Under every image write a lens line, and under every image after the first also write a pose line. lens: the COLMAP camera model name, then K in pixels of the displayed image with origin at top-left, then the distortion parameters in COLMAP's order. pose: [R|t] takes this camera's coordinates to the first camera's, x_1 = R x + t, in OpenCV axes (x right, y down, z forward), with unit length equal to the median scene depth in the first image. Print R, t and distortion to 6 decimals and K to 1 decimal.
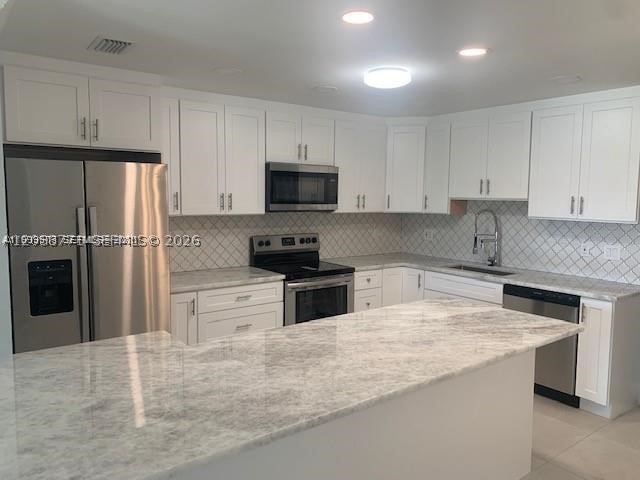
lens RADIAL K [[482.8, 0, 325.2], [0, 482.8, 237.3], [0, 0, 1]] dist [0.055173, -0.006130]
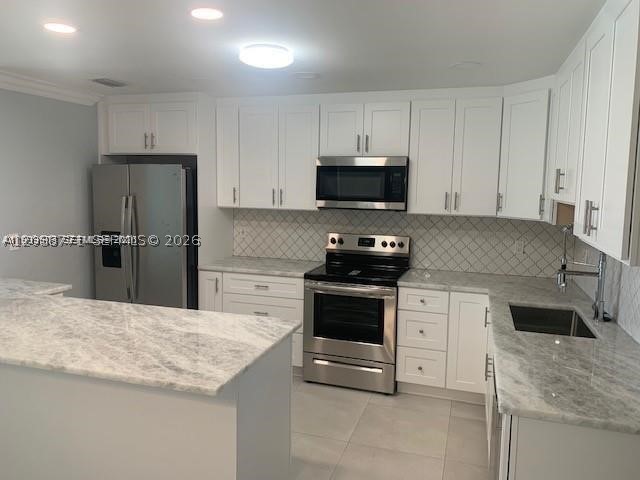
lens RADIAL K [[482.8, 0, 322.9], [0, 482.8, 241.2], [0, 0, 1]] dist [0.055173, -0.006130]
pose [[0.557961, 0.090860, -0.824878, 0.684064], [-0.086270, 0.994953, 0.051239, -0.036224], [0.825371, 0.042573, 0.562984, 0.453007]]
